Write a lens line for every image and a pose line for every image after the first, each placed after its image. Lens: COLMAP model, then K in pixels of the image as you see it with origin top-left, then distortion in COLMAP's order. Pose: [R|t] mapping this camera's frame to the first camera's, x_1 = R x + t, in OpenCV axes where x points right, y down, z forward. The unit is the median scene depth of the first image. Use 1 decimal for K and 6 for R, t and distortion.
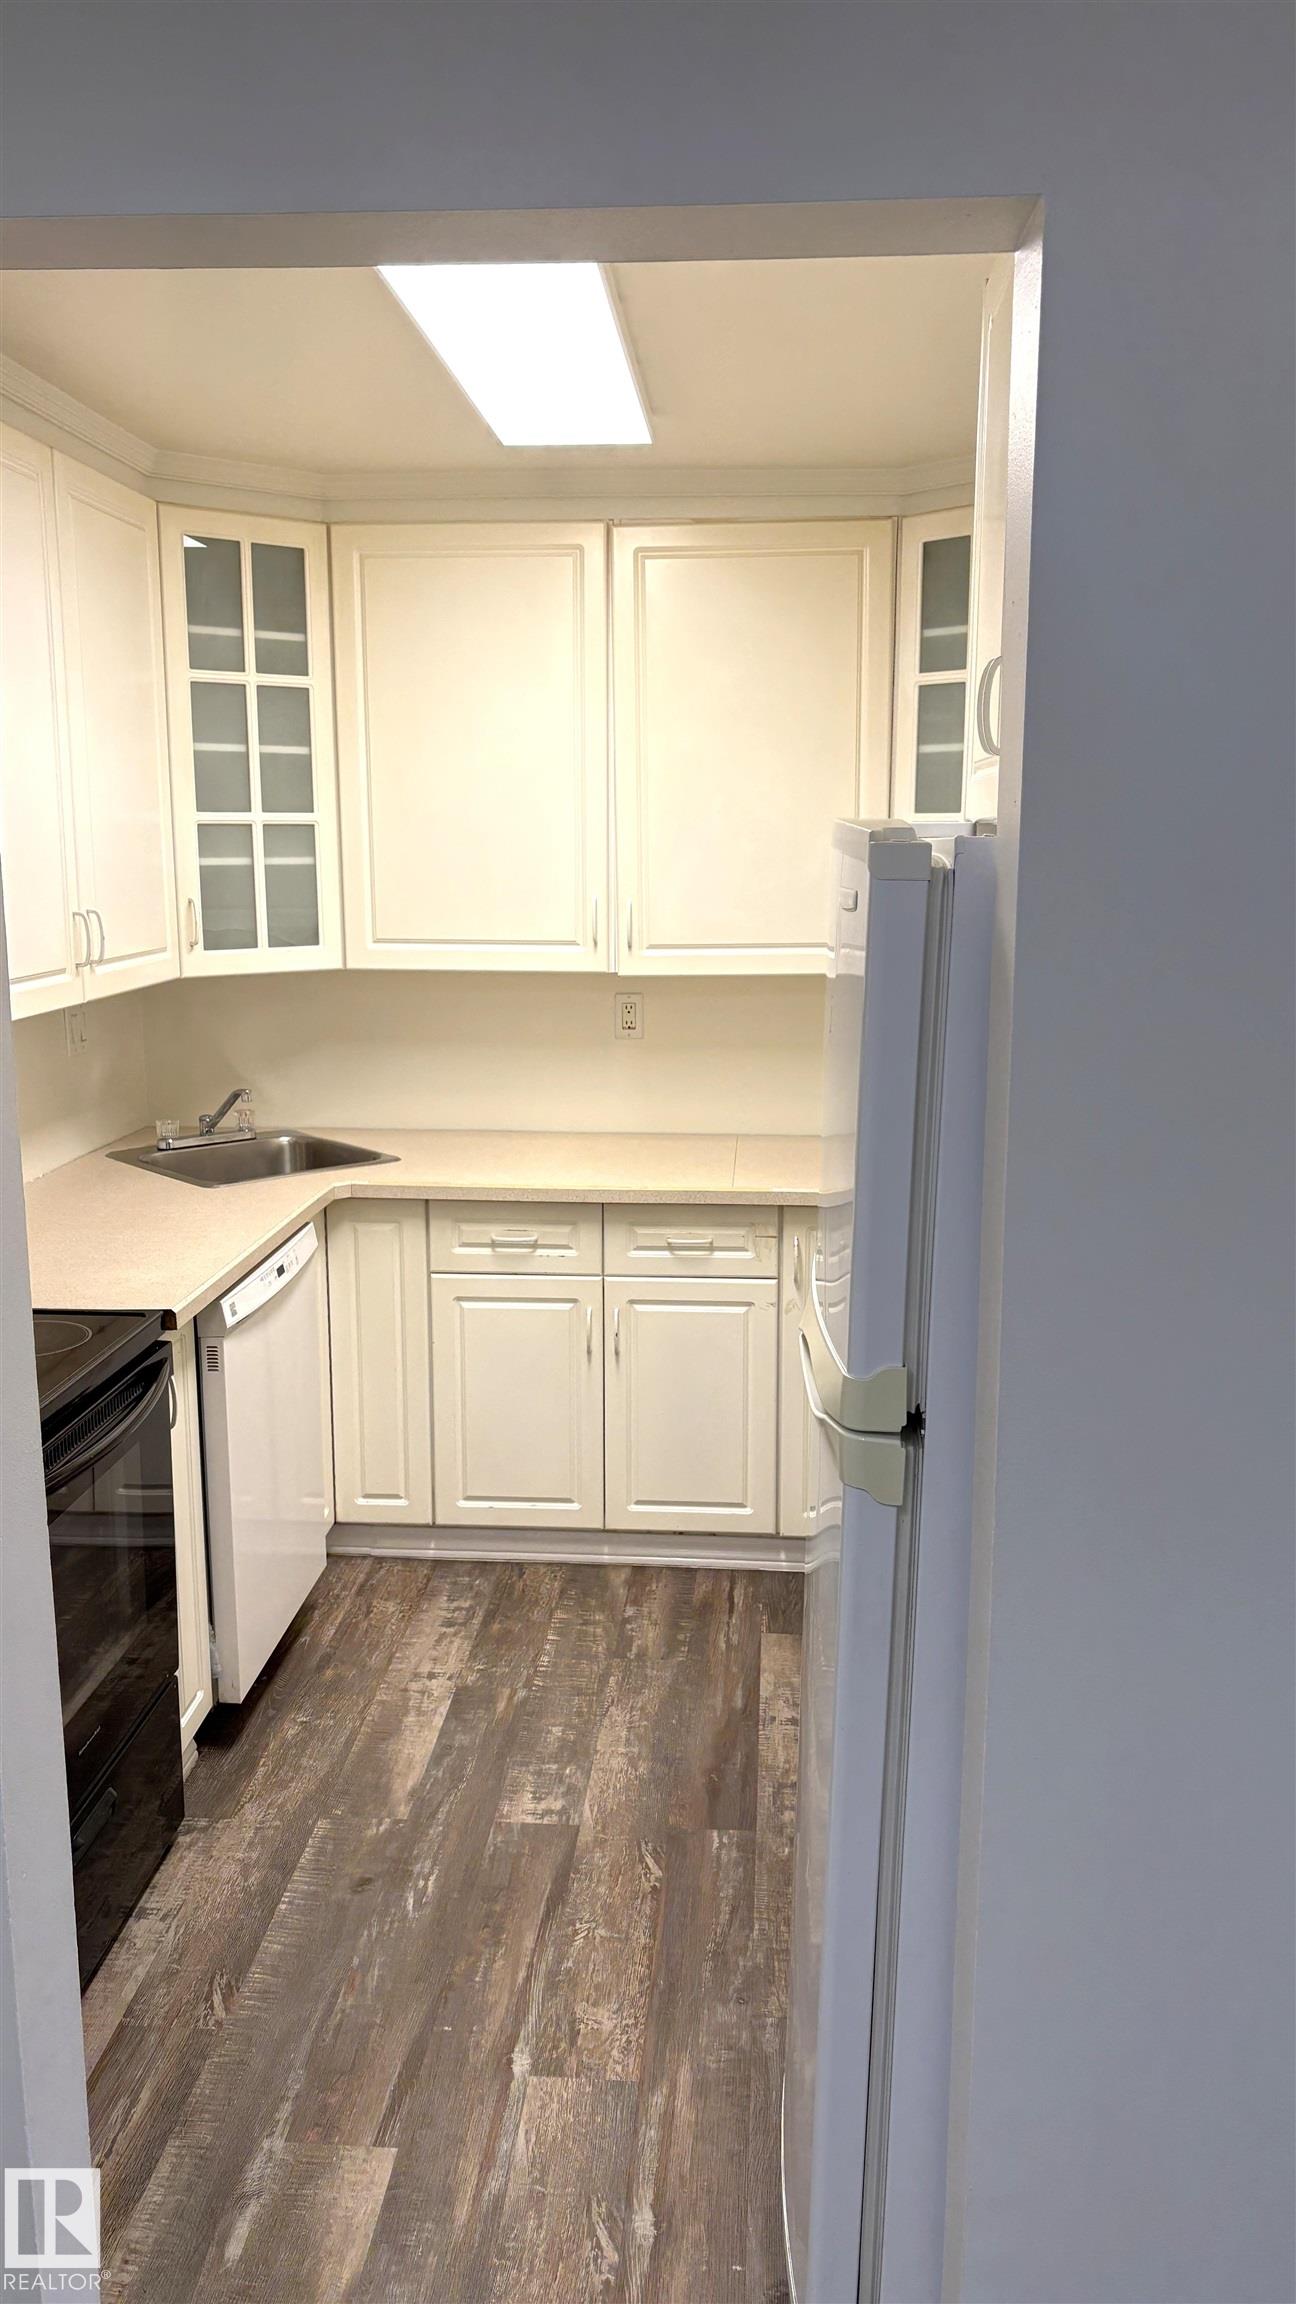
lens RADIAL K [[1740.3, 0, 645.7], [0, 1740.3, 1171.6], [0, 0, 1]] dist [0.020524, -0.021210]
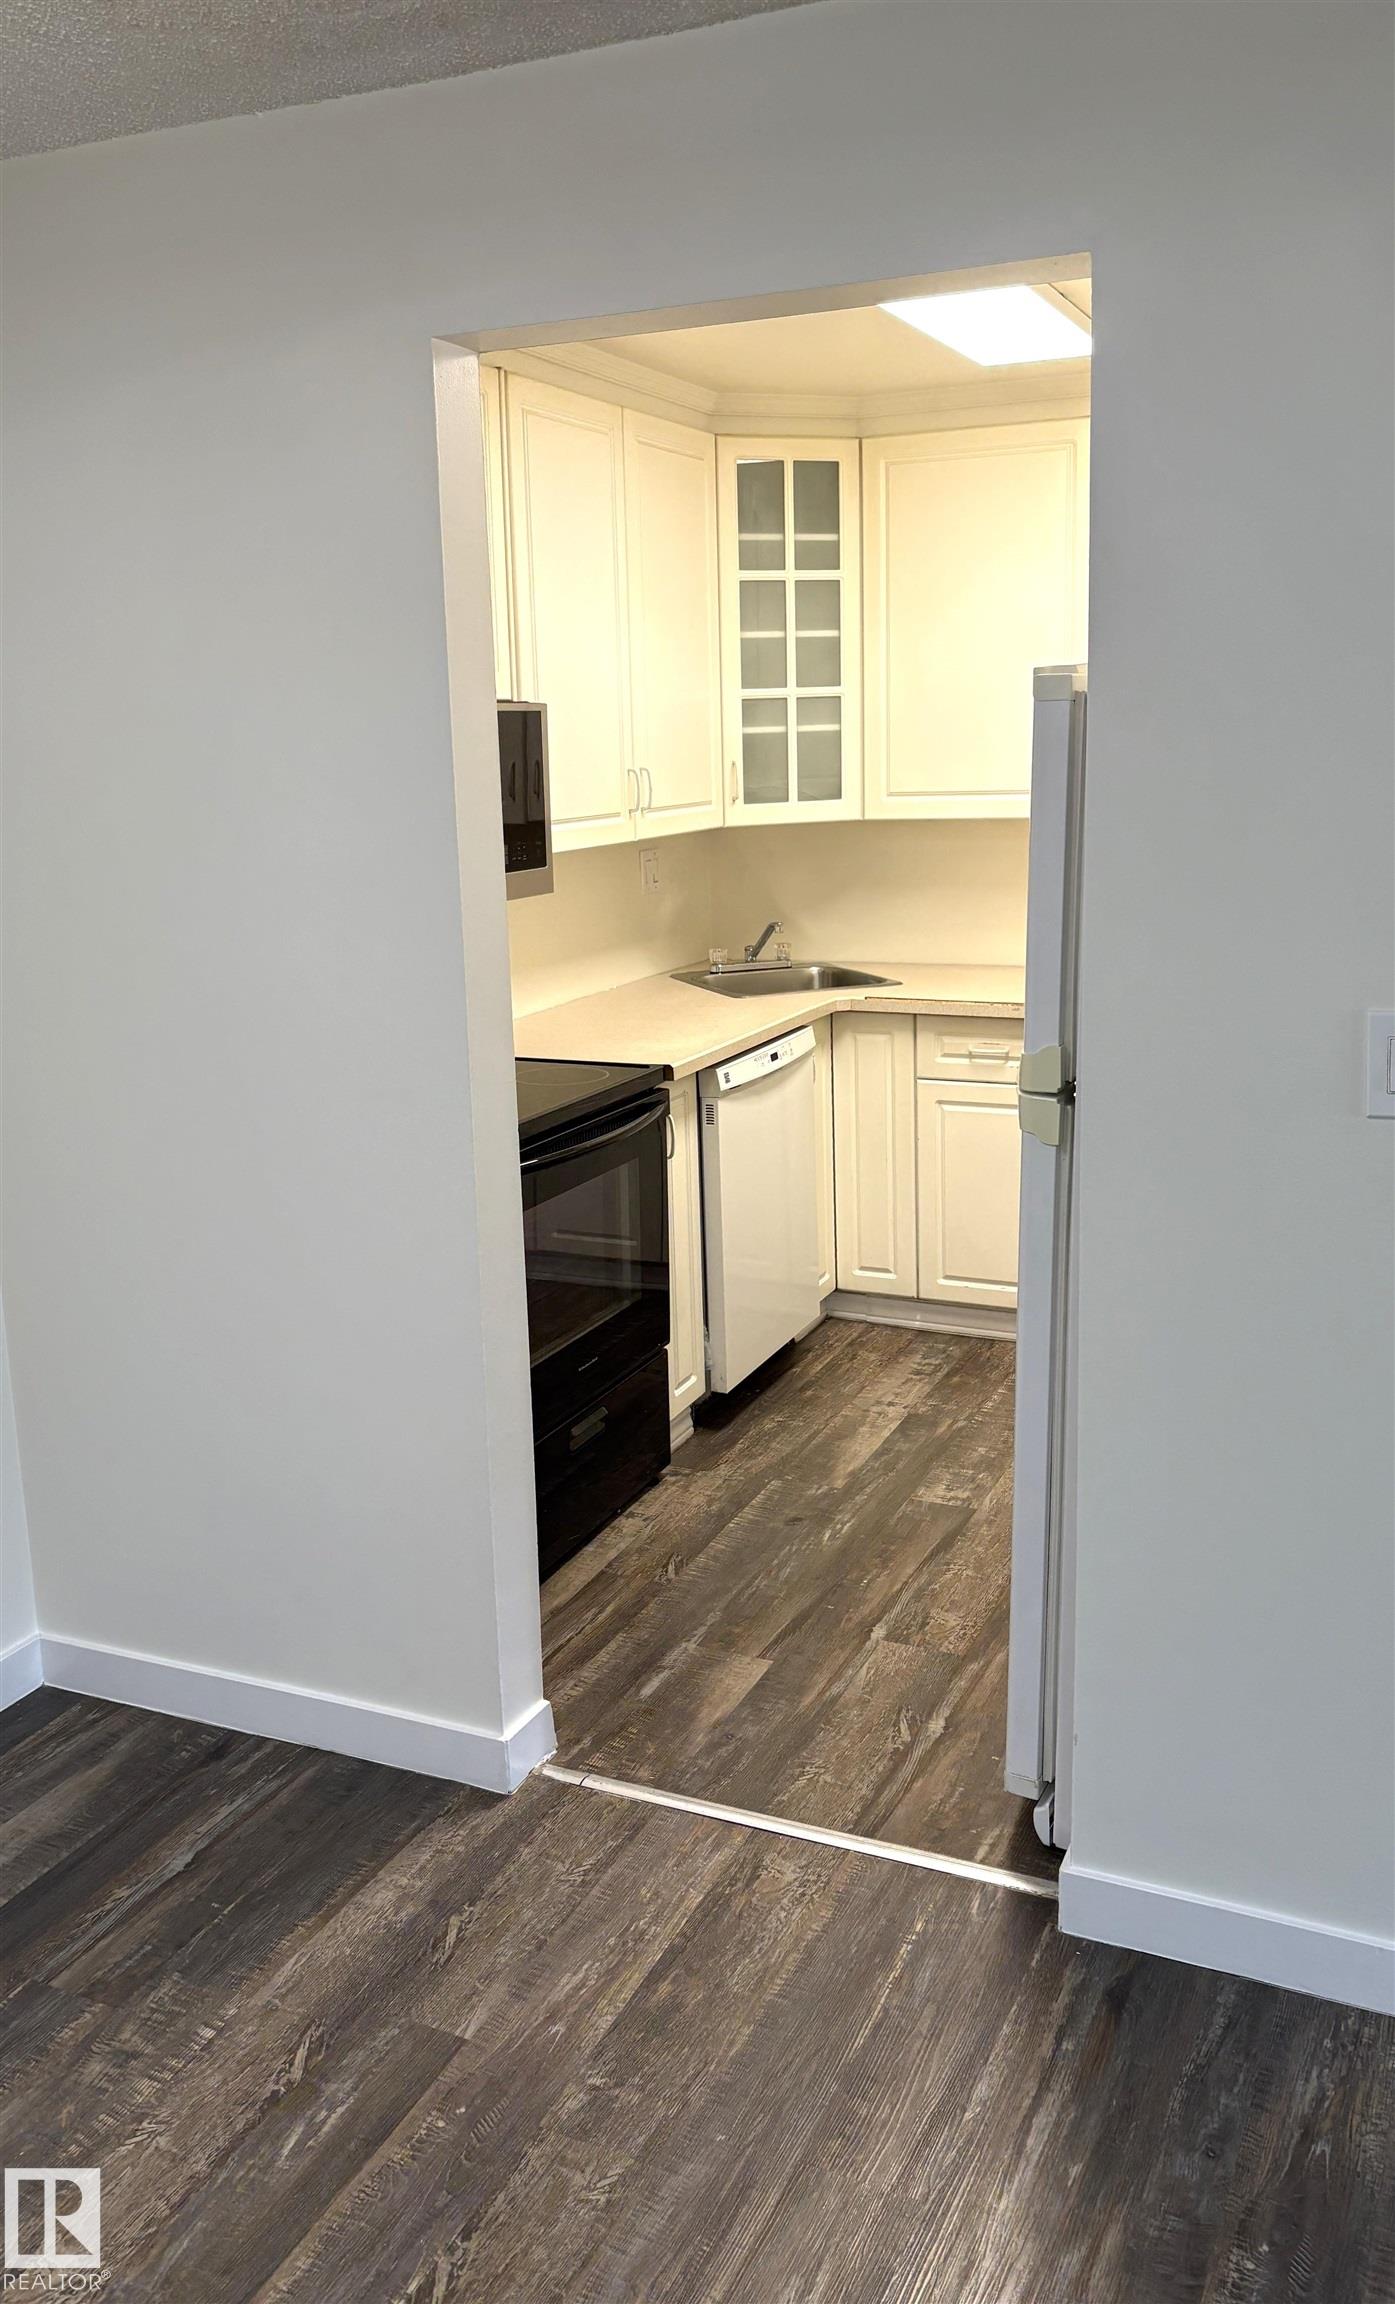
lens RADIAL K [[1889.5, 0, 707.4], [0, 1889.5, 1132.4], [0, 0, 1]] dist [0.041732, -0.010812]
pose [[0.938572, 0.045093, -0.342125, 0.212566], [-0.038648, 0.998924, 0.025636, 0.079632], [0.342913, -0.010839, 0.939305, -0.287368]]
